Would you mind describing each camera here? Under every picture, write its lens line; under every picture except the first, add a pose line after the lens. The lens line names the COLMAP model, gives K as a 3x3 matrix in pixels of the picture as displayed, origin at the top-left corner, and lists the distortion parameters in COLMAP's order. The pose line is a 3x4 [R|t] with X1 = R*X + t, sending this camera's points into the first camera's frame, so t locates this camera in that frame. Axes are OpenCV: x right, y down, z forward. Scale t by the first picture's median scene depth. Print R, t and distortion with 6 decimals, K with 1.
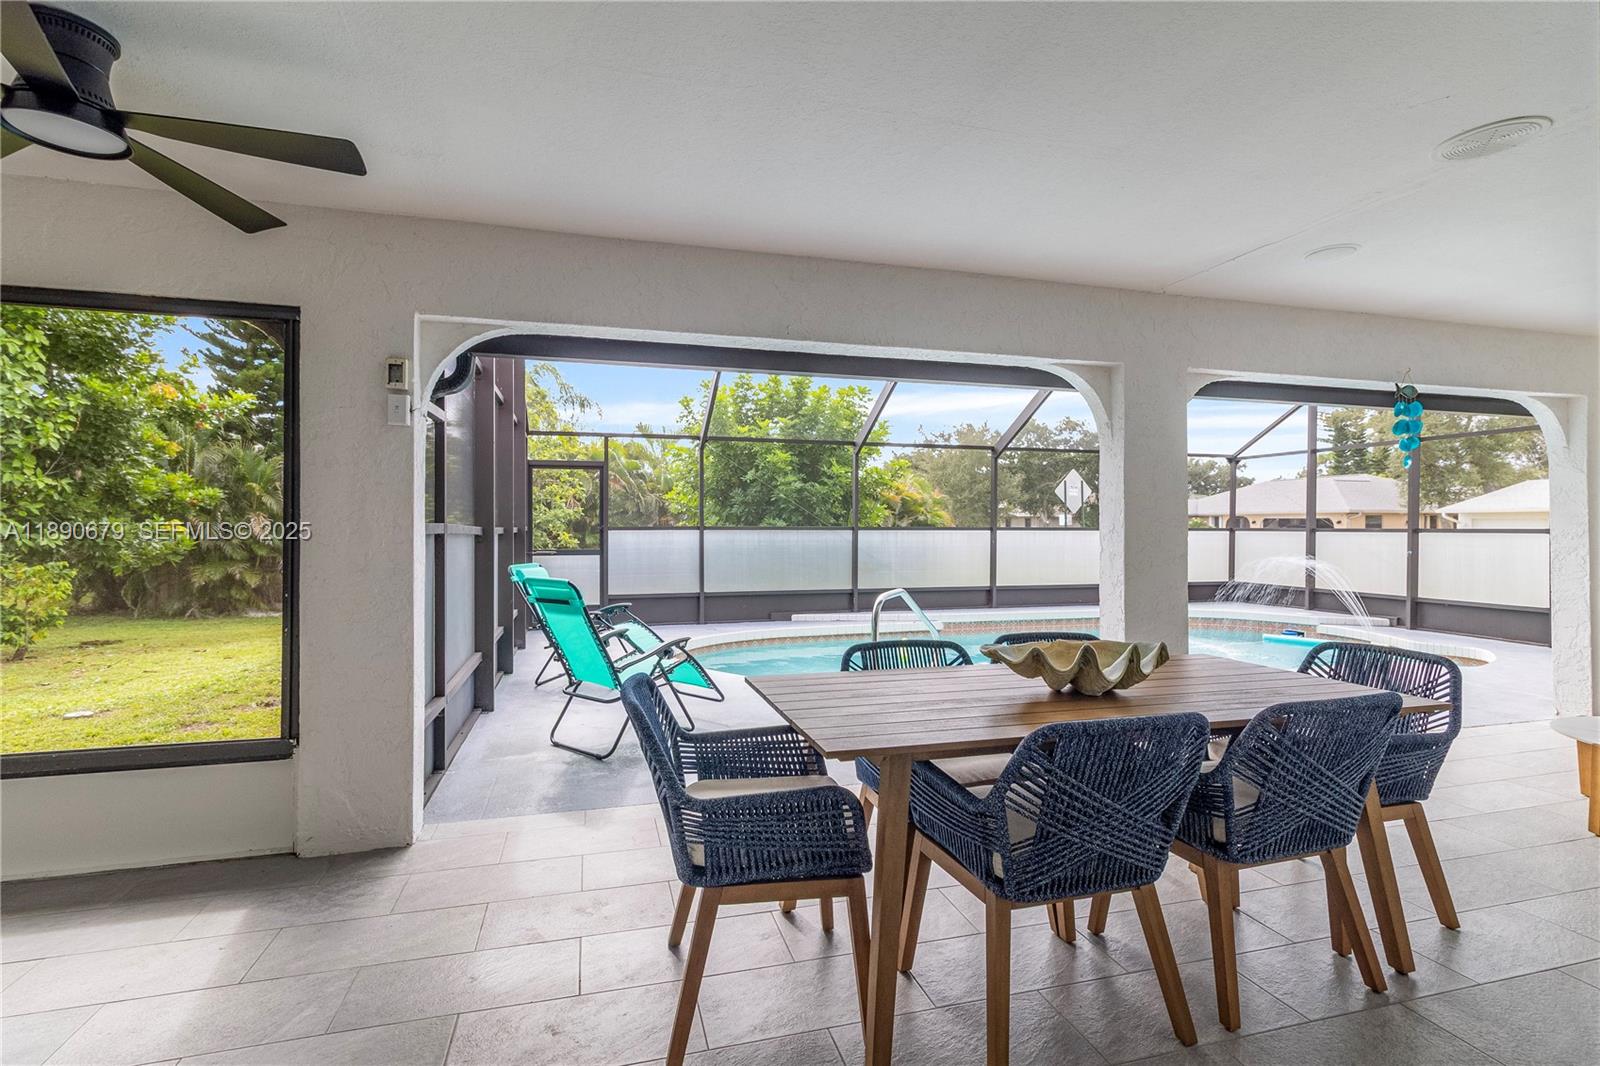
lens RADIAL K [[744.9, 0, 790.4], [0, 744.9, 522.4], [0, 0, 1]] dist [0.000575, 0.000261]
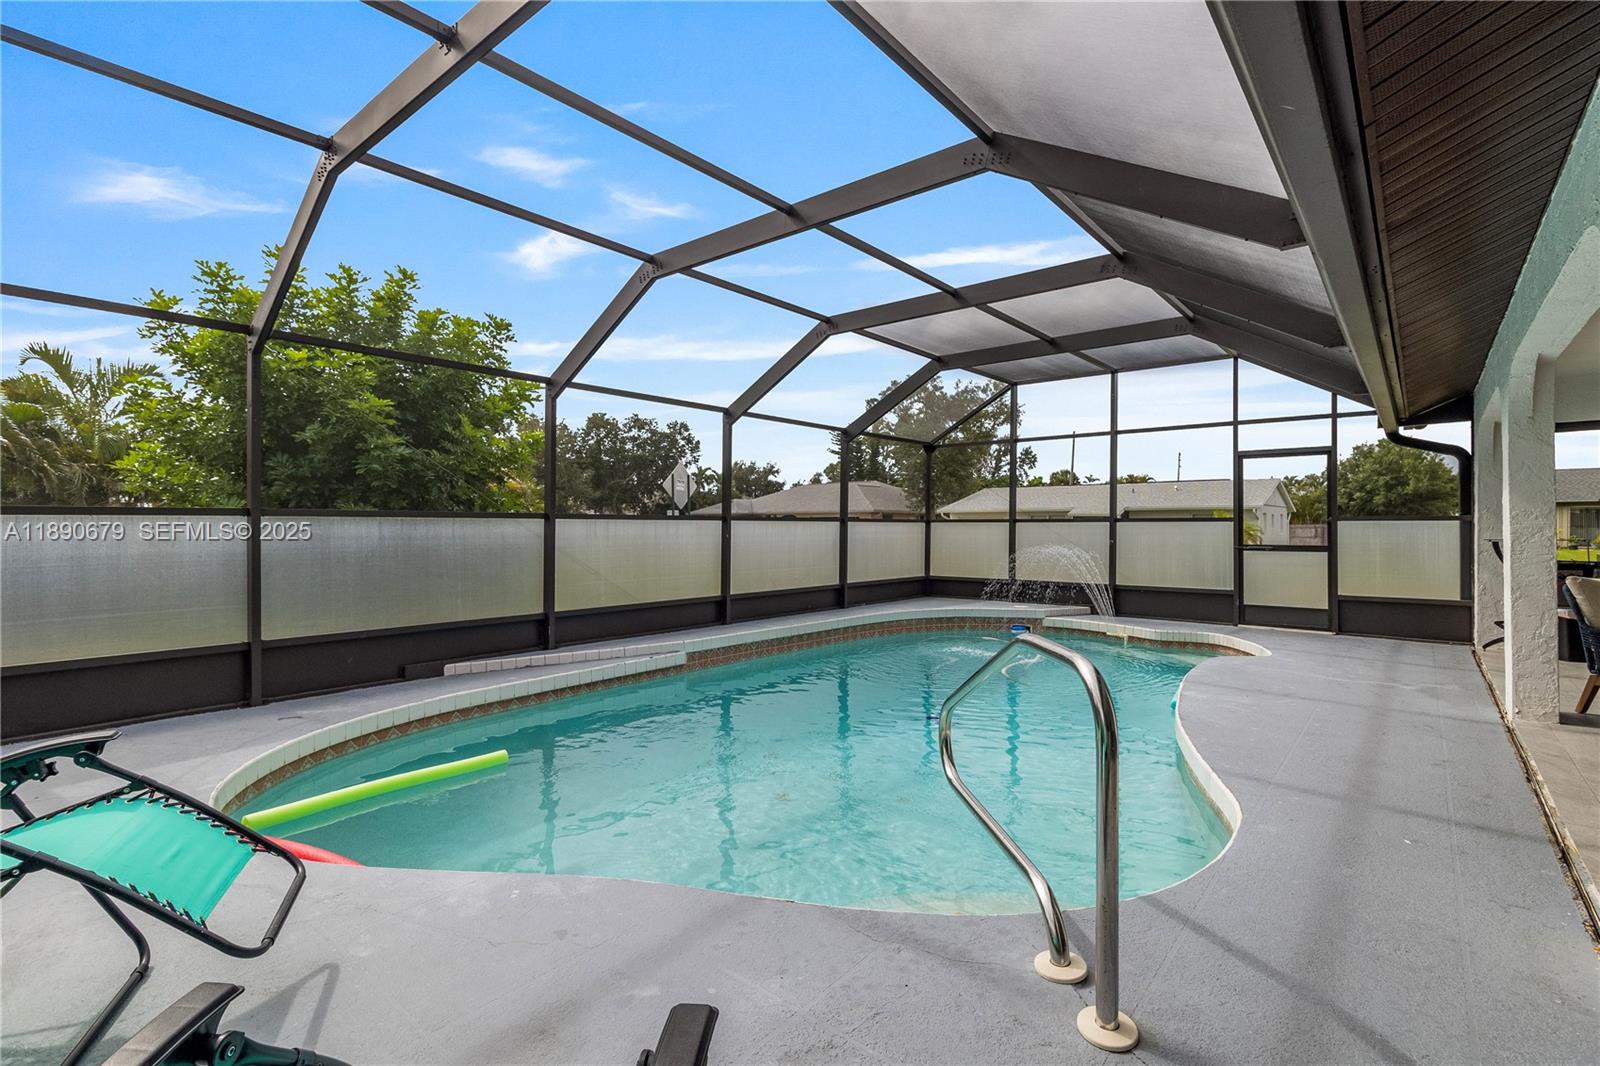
lens RADIAL K [[744.9, 0, 790.4], [0, 744.9, 522.4], [0, 0, 1]] dist [0.000575, 0.000261]
pose [[0.823146, 0.001174, 0.567828, -0.078834], [-0.000543, 0.999999, -0.001279, 0.011185], [-0.567829, 0.000744, 0.823146, 0.286180]]
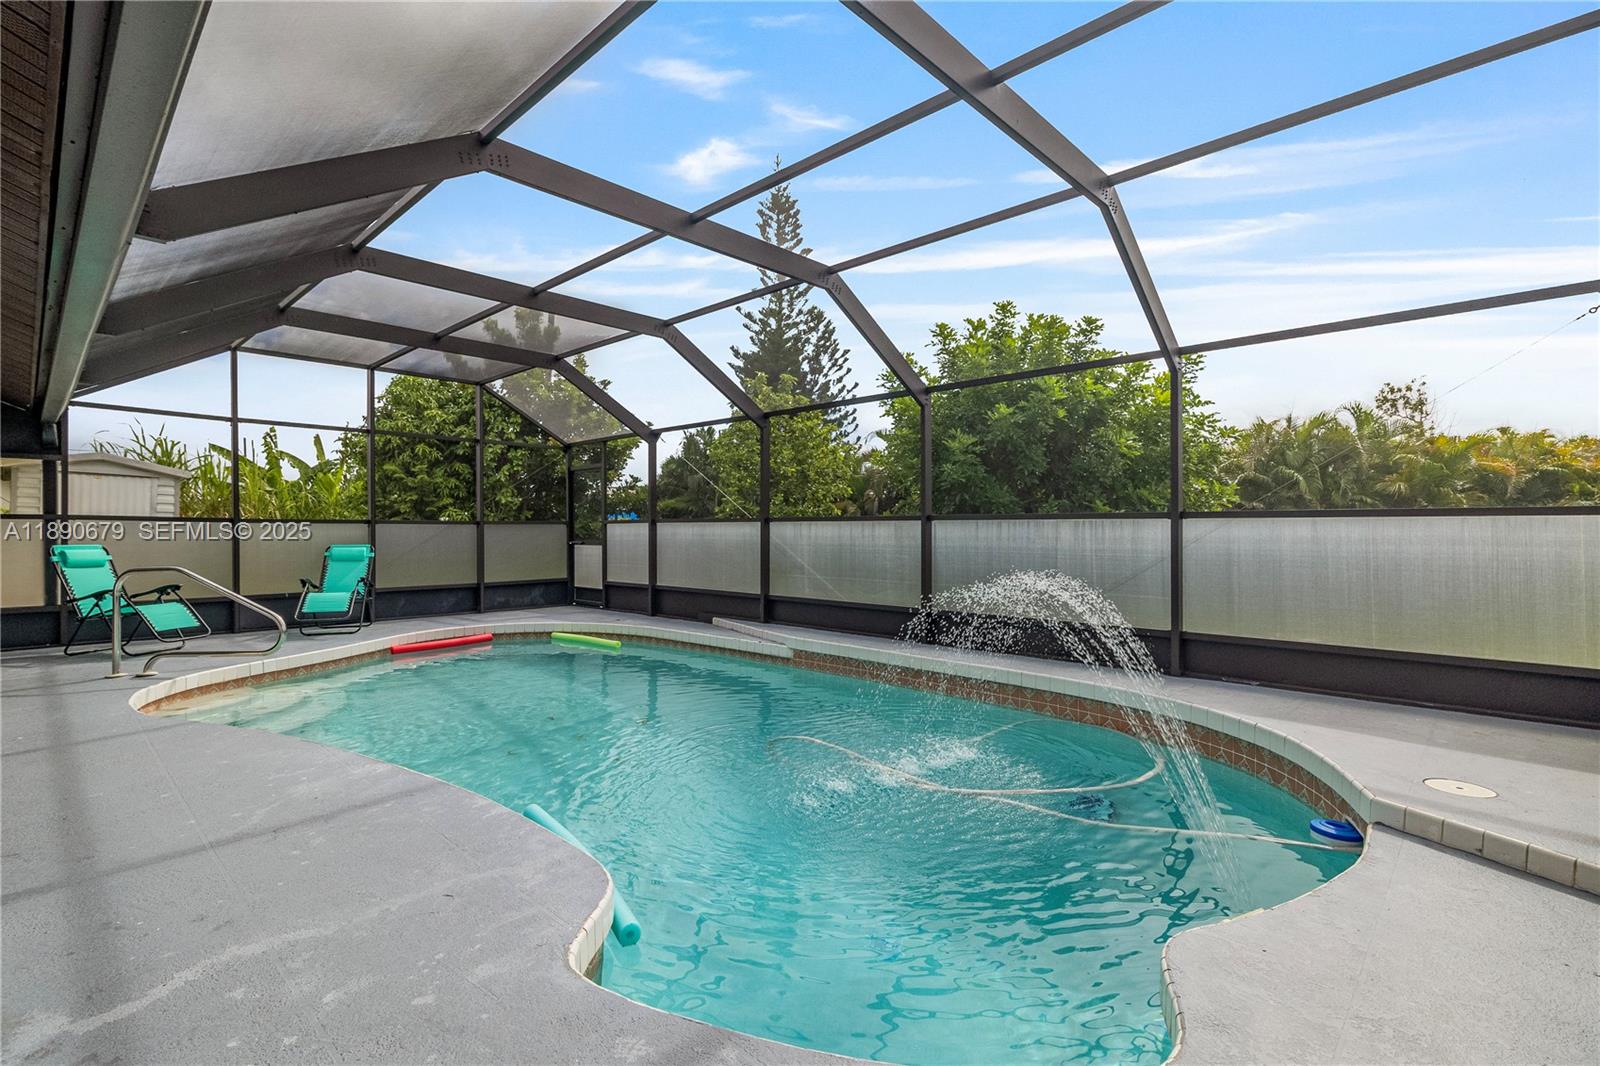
lens RADIAL K [[735.2, 0, 800.0], [0, 735.2, 533.0], [0, 0, 1]] dist [0.000312, 0.000243]
pose [[0.514657, 0.000377, -0.857396, 0.606297], [0.007192, 0.999963, 0.004756, 0.015506], [0.857366, -0.008614, 0.514636, 0.483627]]
